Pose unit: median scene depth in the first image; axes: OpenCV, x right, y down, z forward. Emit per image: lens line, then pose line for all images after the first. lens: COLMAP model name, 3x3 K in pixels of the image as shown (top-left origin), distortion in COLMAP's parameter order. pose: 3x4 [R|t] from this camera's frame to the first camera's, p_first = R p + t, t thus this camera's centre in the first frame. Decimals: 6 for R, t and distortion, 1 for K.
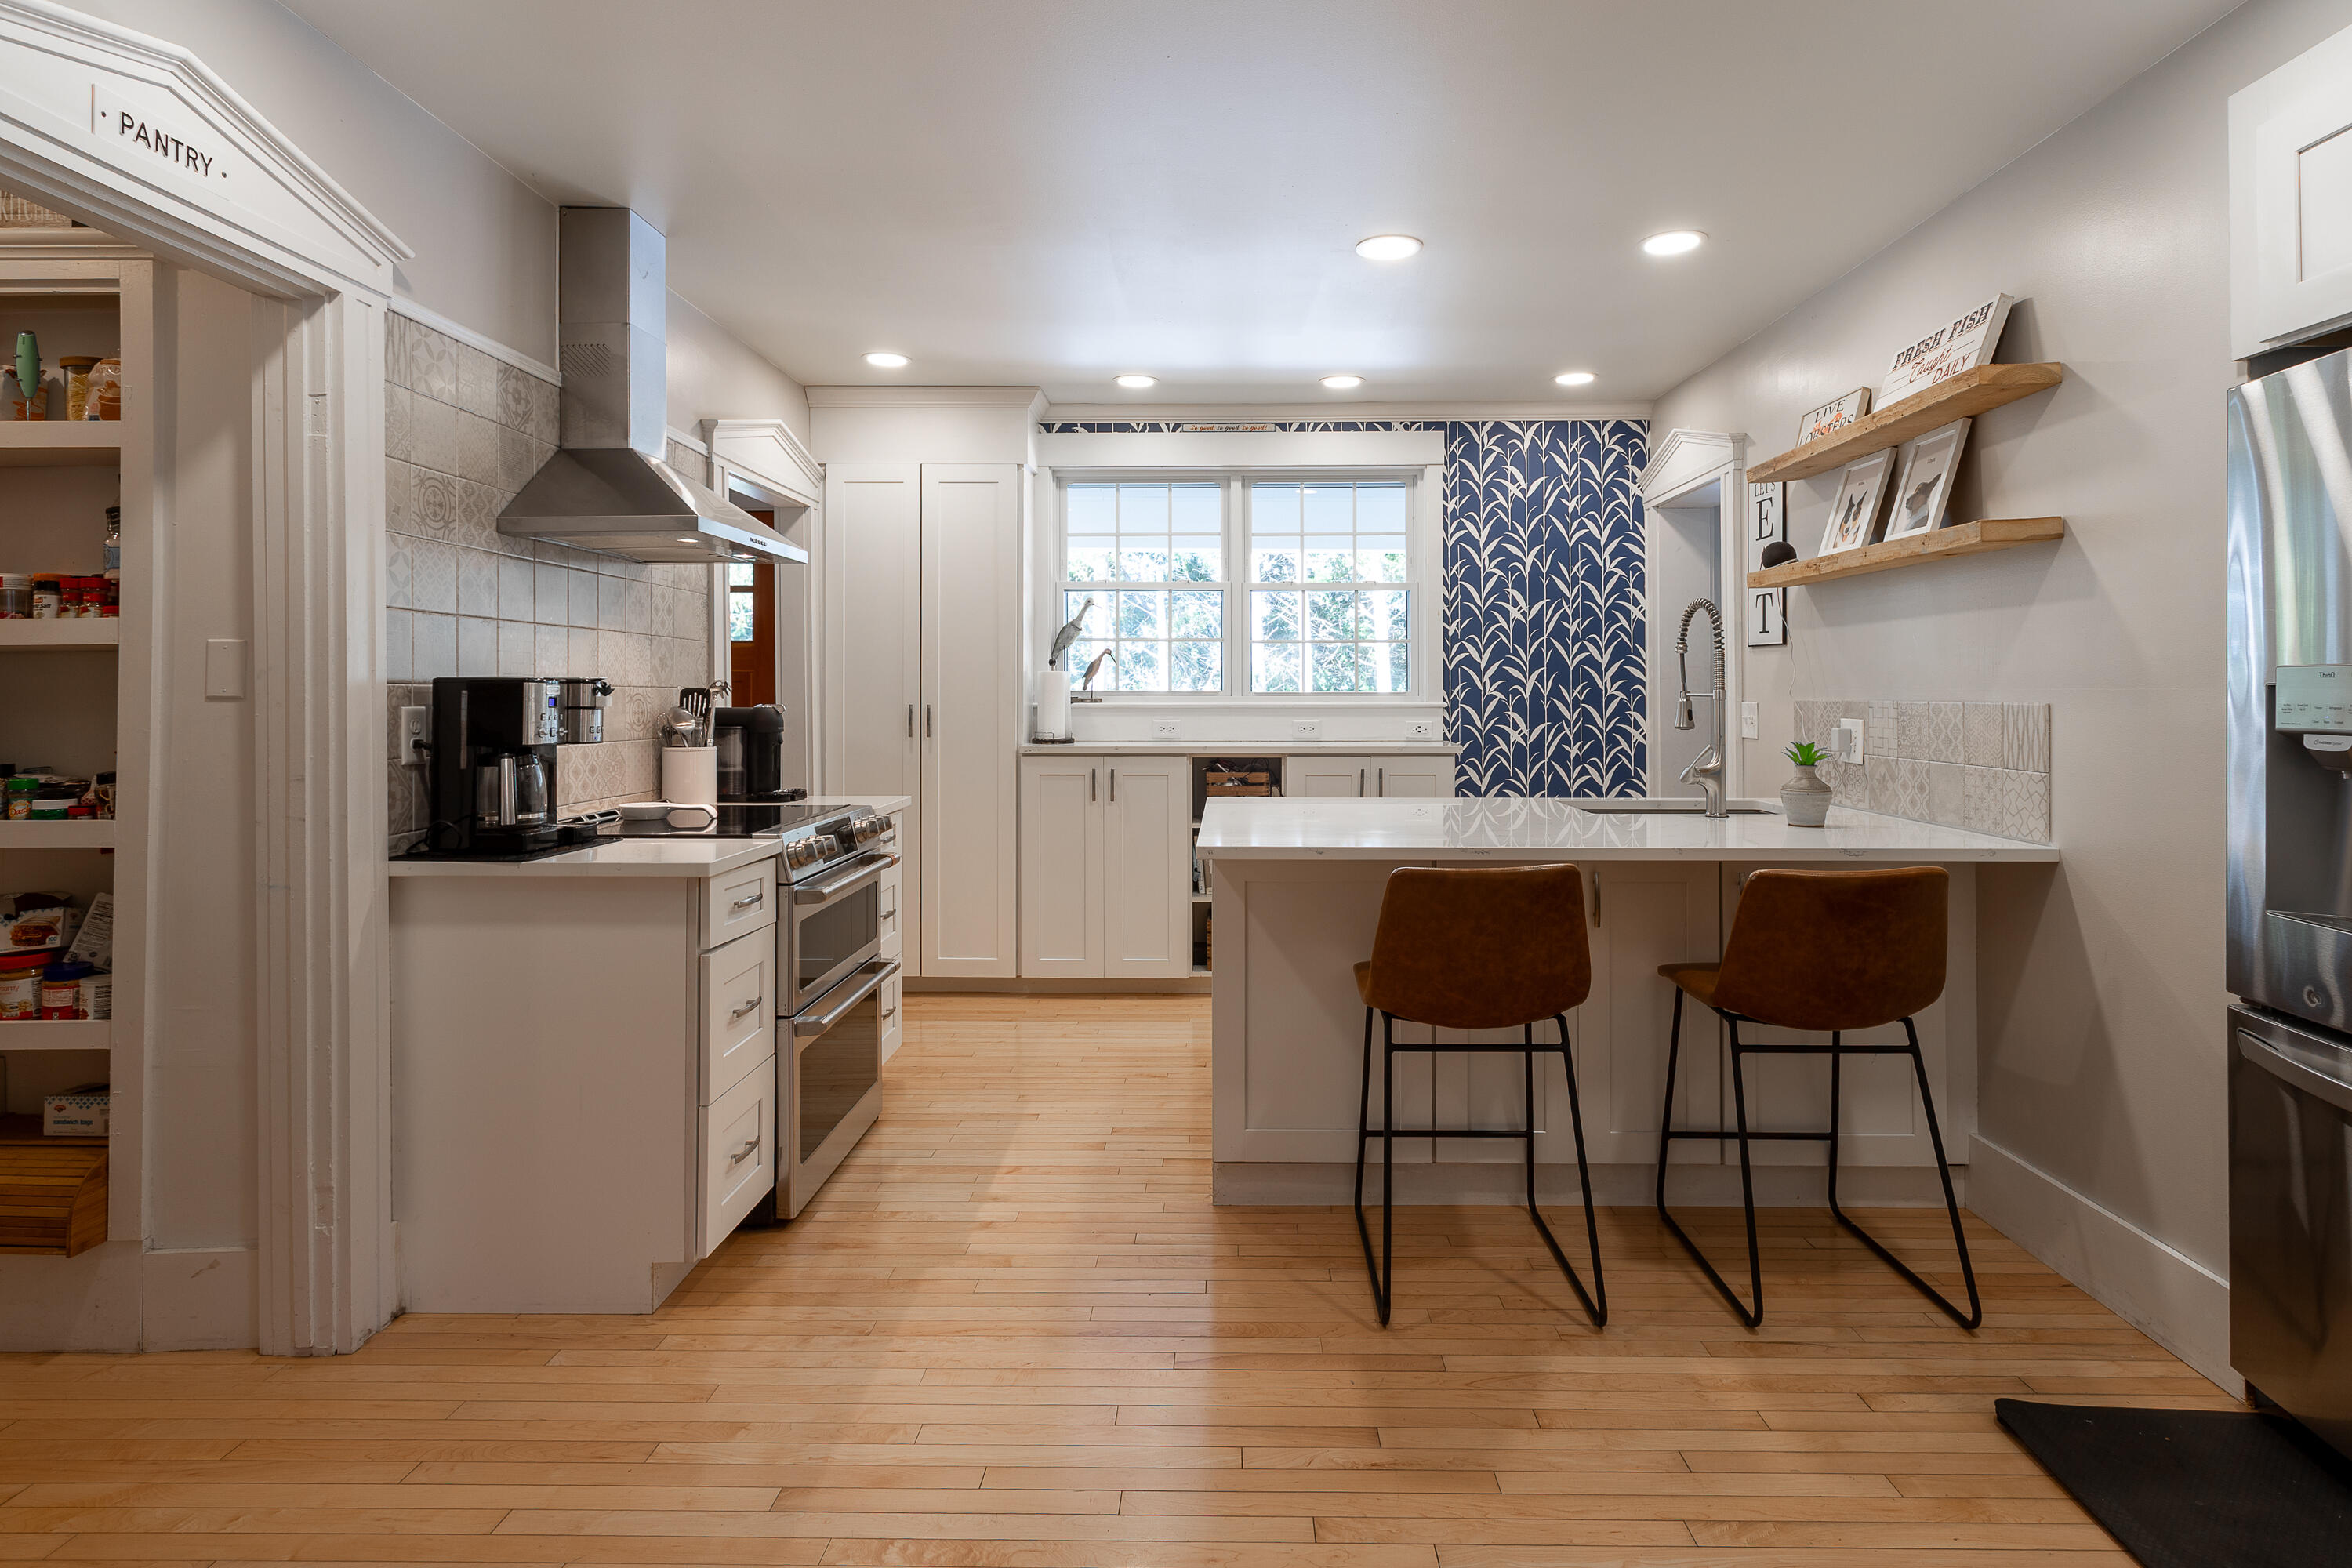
lens RADIAL K [[1252.1, 0, 1172.5], [0, 1252.1, 680.5], [0, 0, 1]] dist [0.000380, 0.003206]
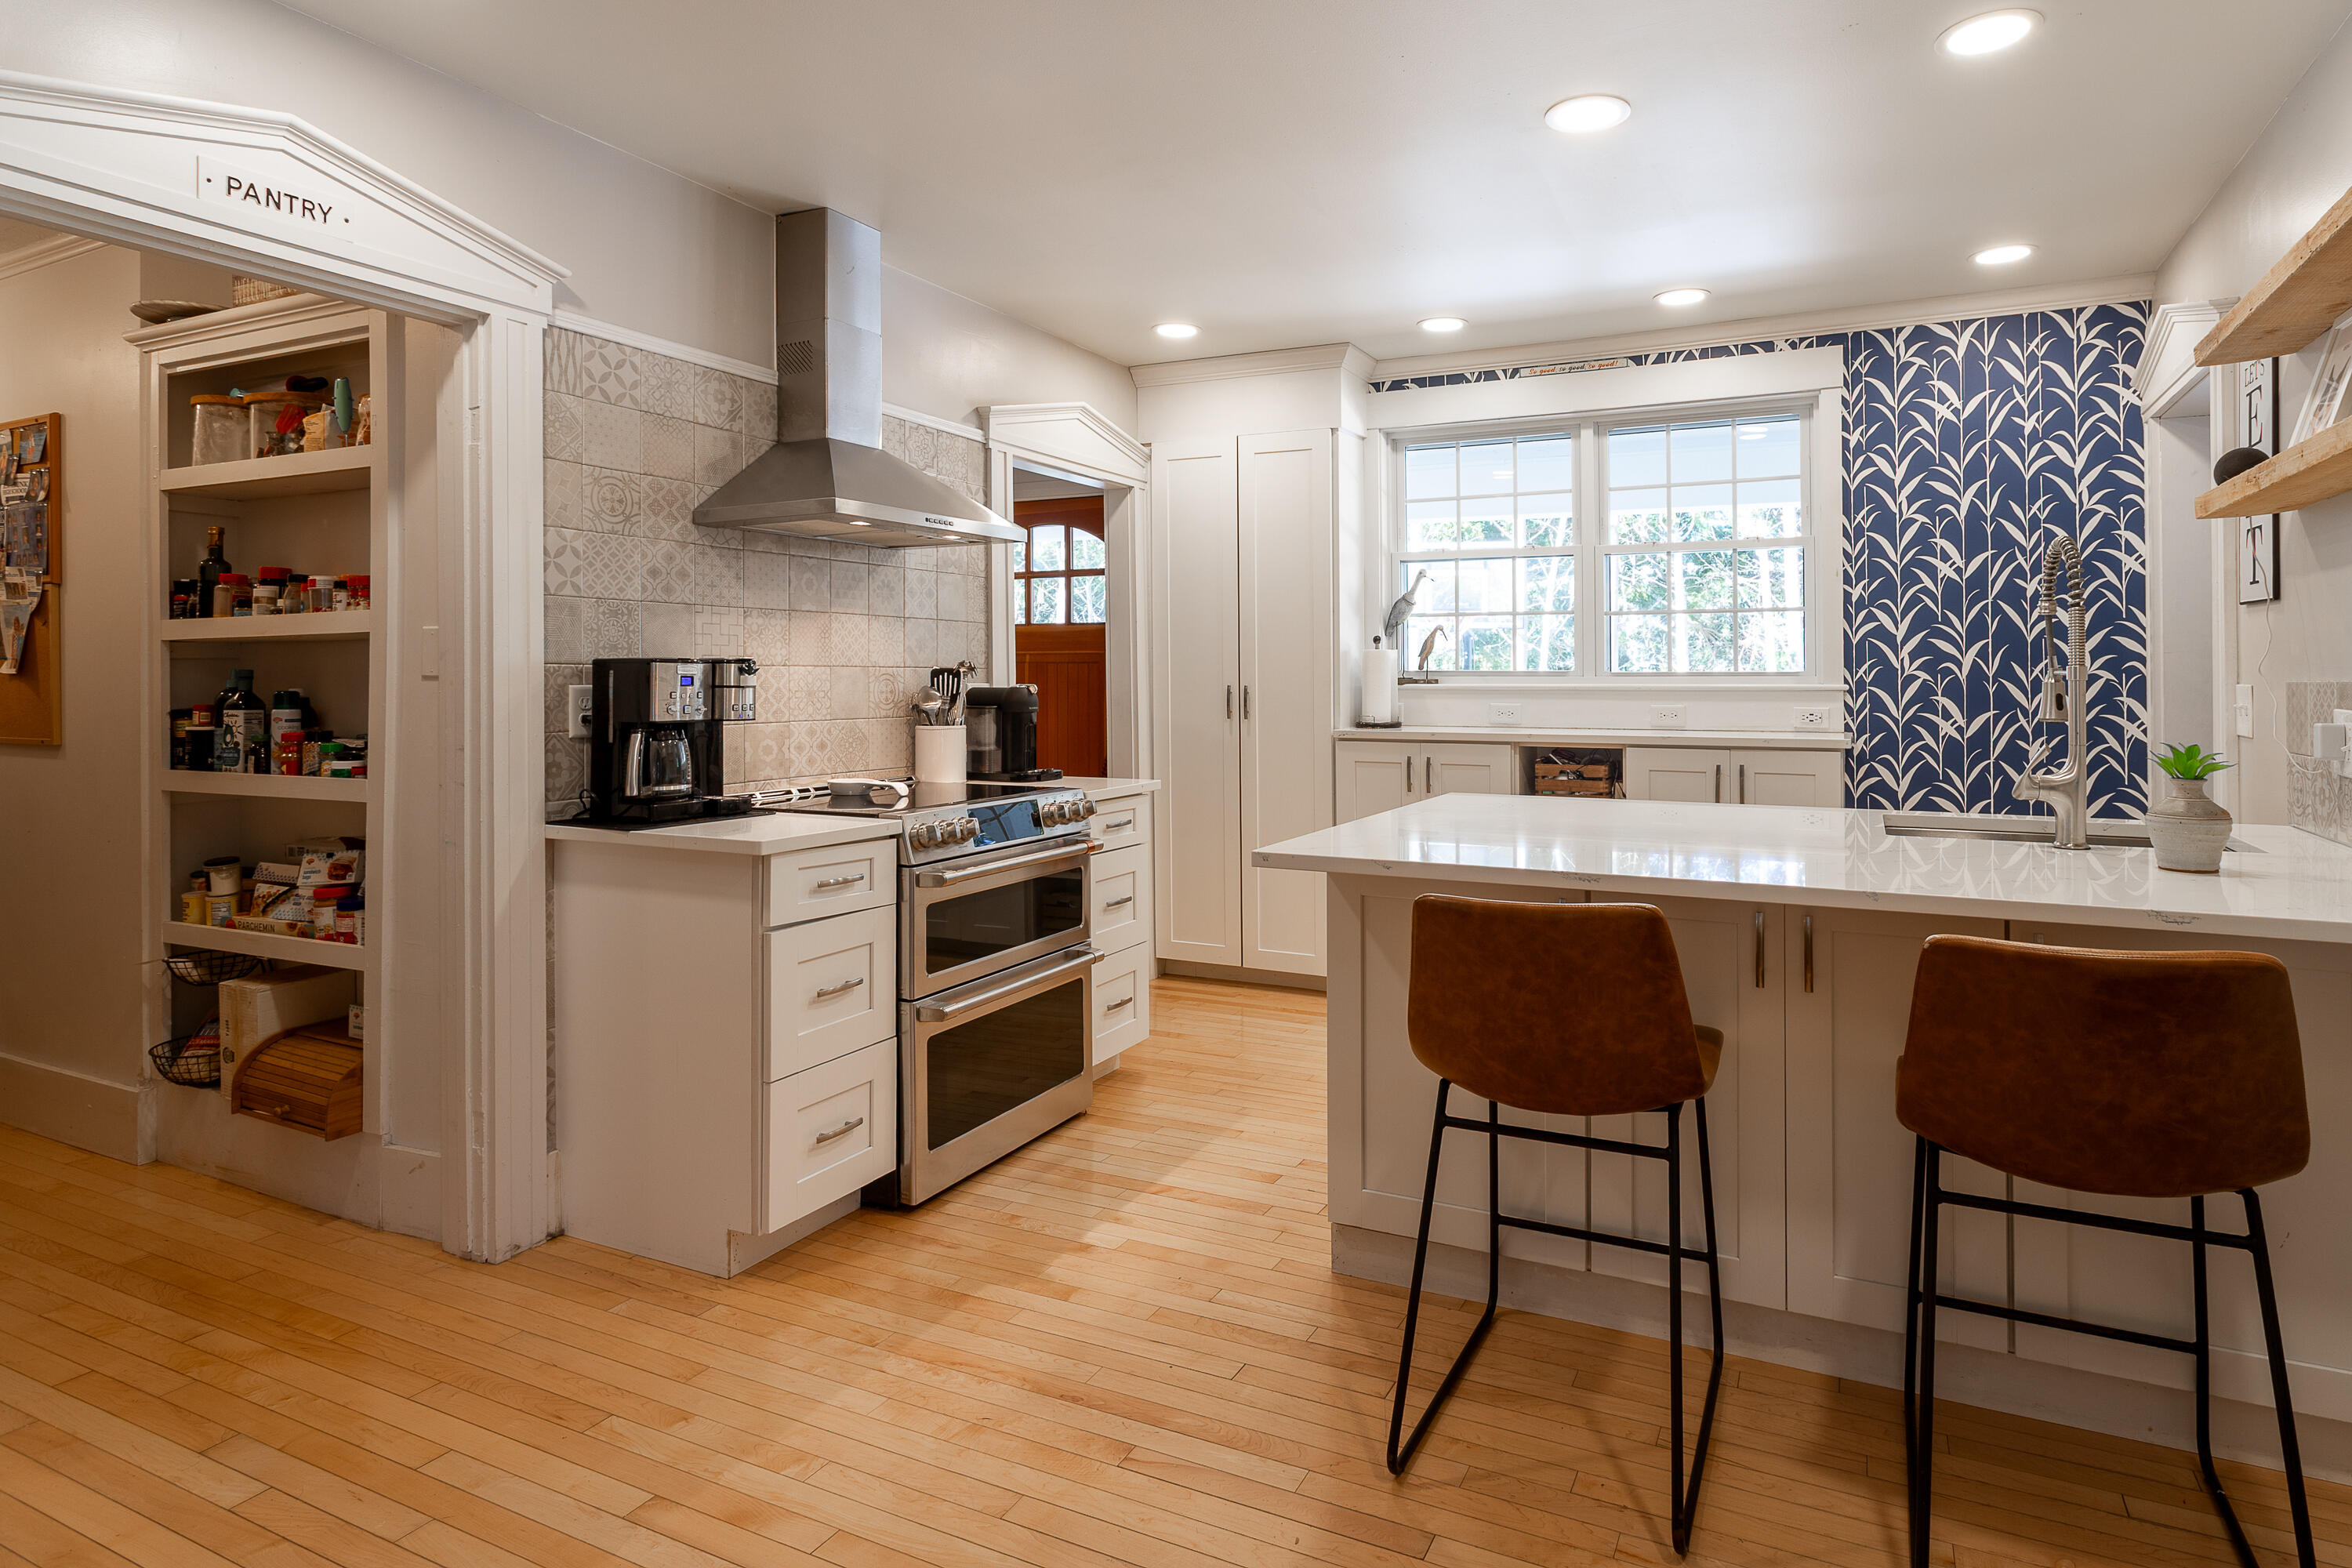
lens RADIAL K [[1252.1, 0, 1248.3], [0, 1252.1, 665.5], [0, 0, 1]] dist [0.000380, 0.003206]
pose [[0.916511, -0.003831, -0.399990, 0.297191], [0.004769, 0.999988, 0.001349, 0.004016], [0.399980, -0.003144, 0.916518, 0.180778]]
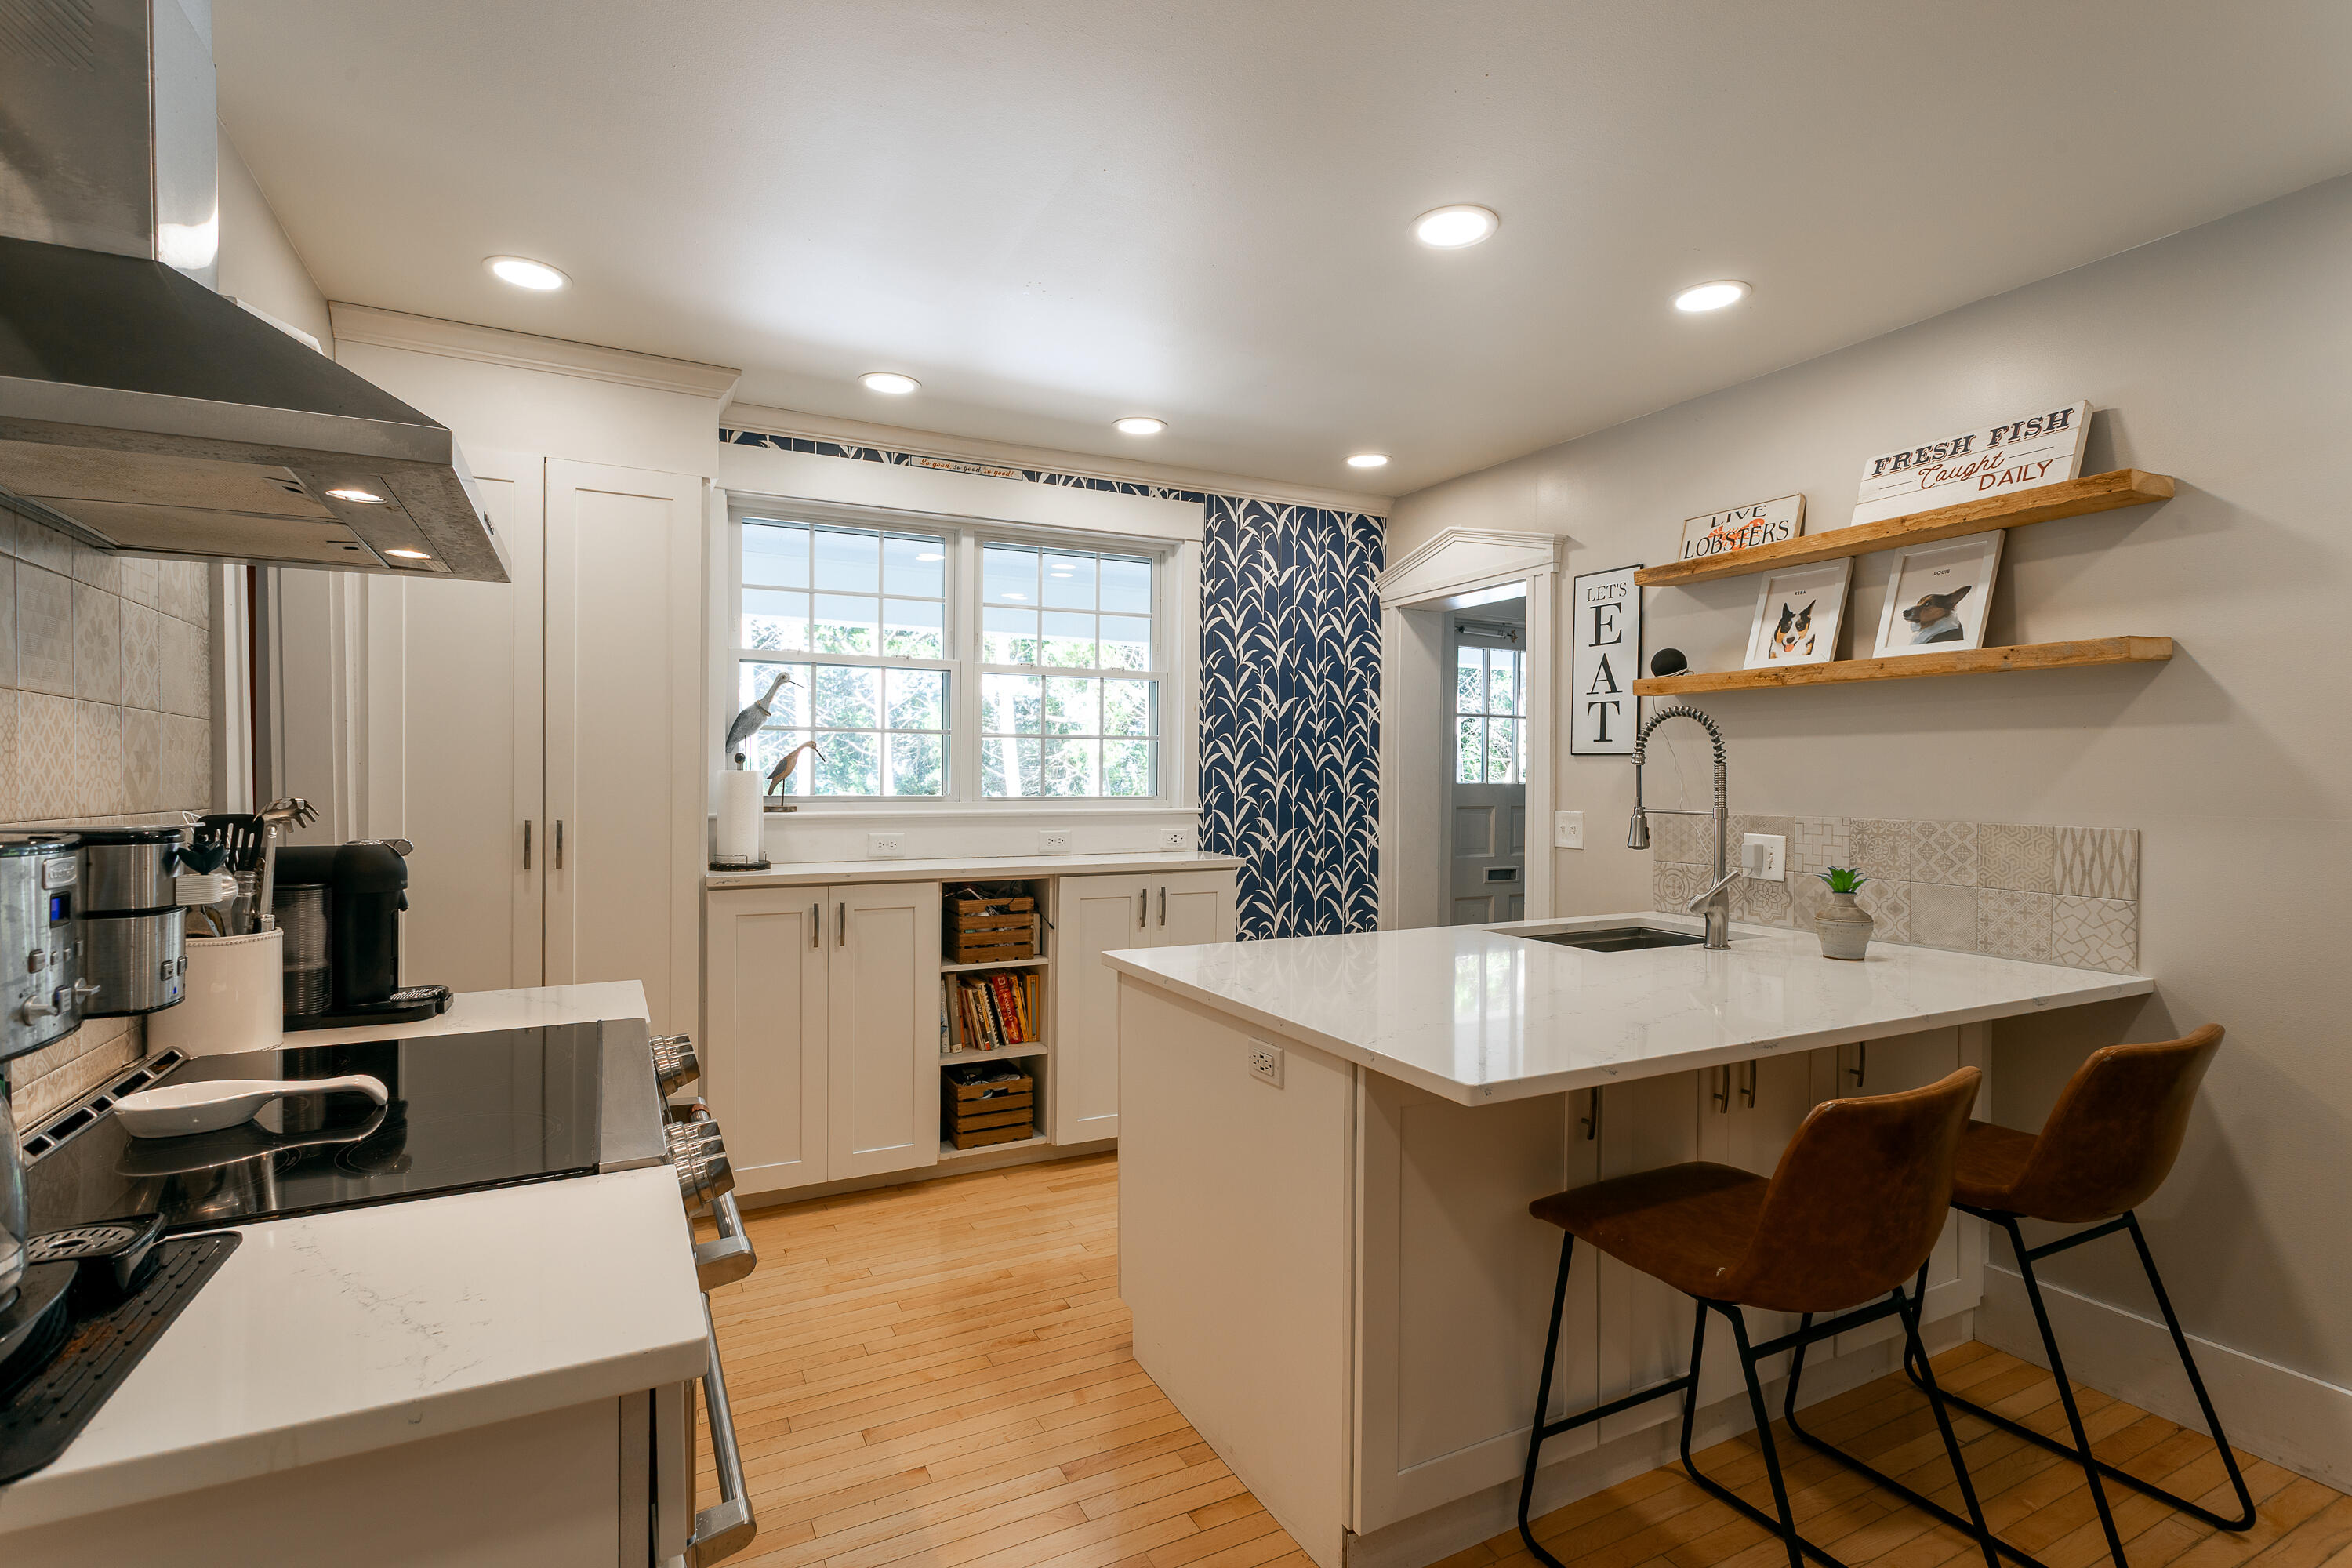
lens RADIAL K [[1120.2, 0, 1153.2], [0, 1120.2, 789.1], [0, 0, 1]] dist [-0.002922, 0.000817]
pose [[0.876874, -0.001414, 0.480717, -0.313942], [-0.009536, 0.999748, 0.020337, -0.019052], [-0.480625, -0.022417, 0.876640, 0.495813]]
